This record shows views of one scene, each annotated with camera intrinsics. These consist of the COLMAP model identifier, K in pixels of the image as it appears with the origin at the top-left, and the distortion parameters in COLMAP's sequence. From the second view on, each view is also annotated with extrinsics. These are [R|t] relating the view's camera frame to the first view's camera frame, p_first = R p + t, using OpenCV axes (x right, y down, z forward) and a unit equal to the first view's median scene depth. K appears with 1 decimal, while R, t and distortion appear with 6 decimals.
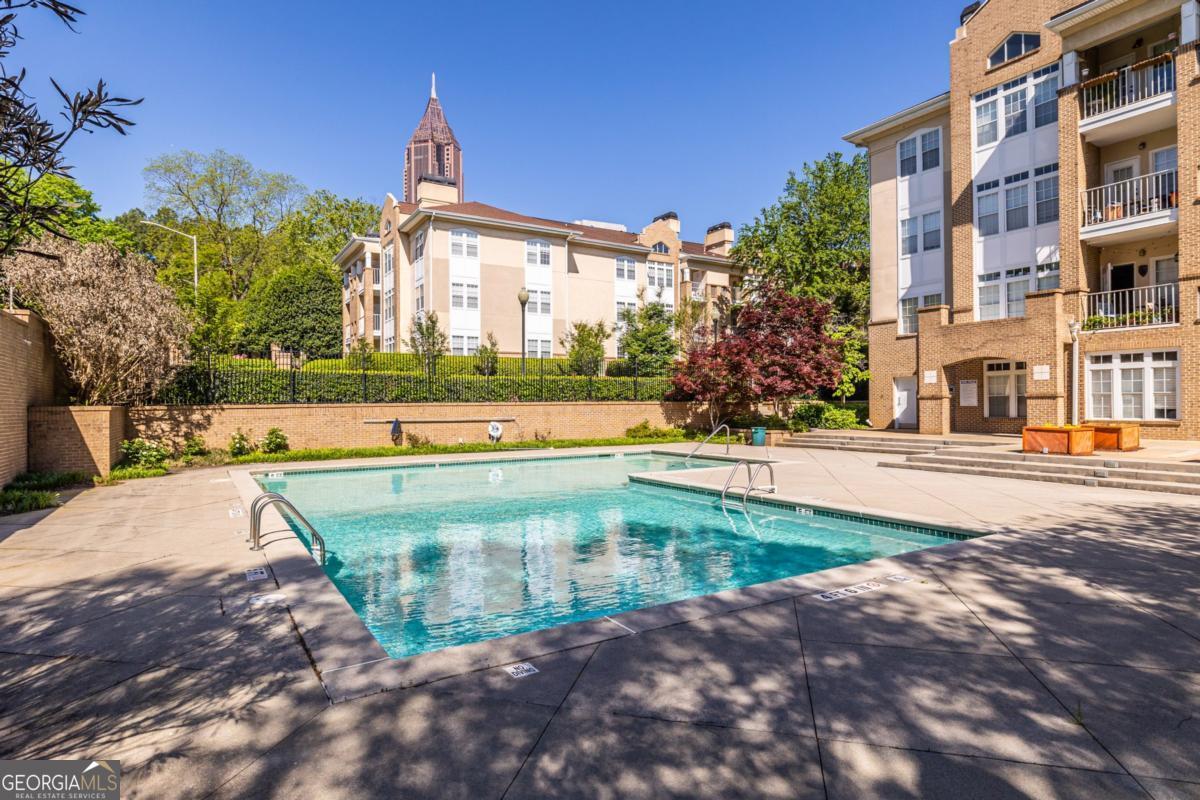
lens RADIAL K [[677.3, 0, 600.0], [0, 677.3, 400.0], [0, 0, 1]] dist [0.003354, 0.000837]
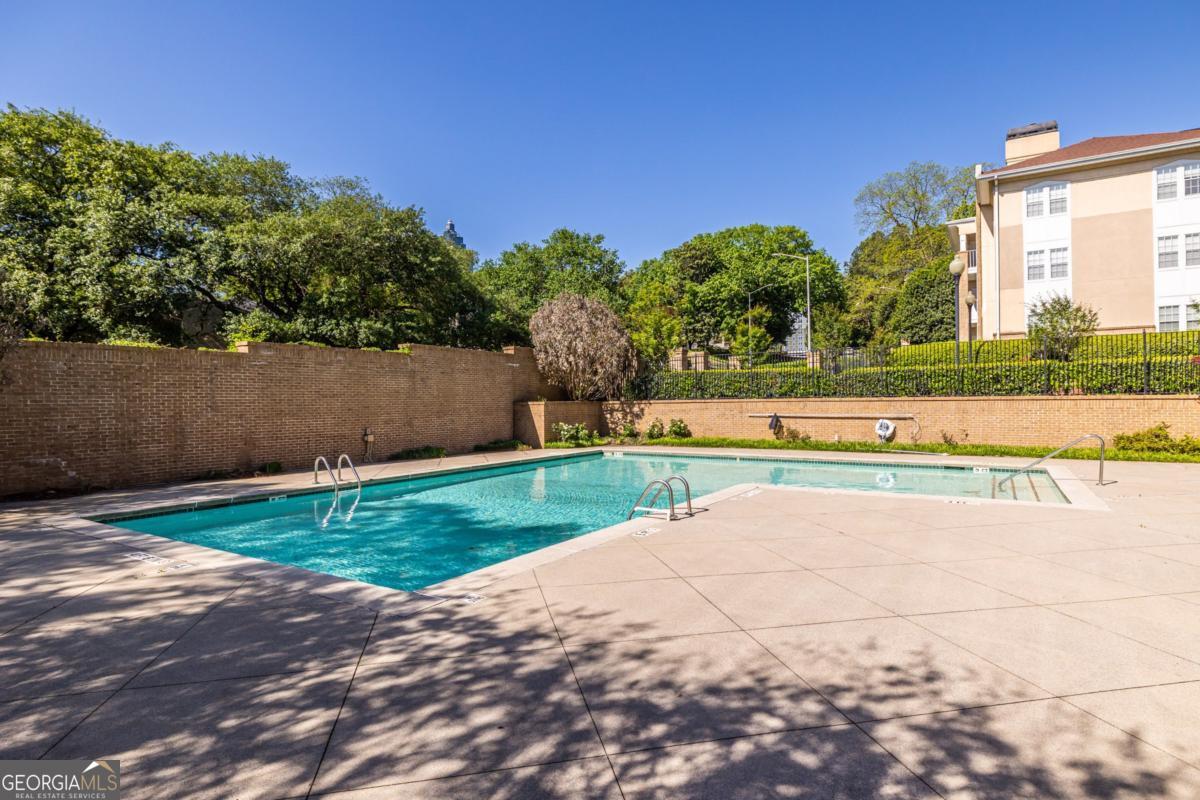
lens RADIAL K [[637.4, 0, 600.0], [0, 637.4, 400.0], [0, 0, 1]] dist [-0.001707, -0.000315]
pose [[0.416961, 0.002370, -0.908921, 0.448199], [0.011407, 0.999904, 0.007840, -0.003909], [0.908853, -0.013637, 0.416894, 0.310978]]
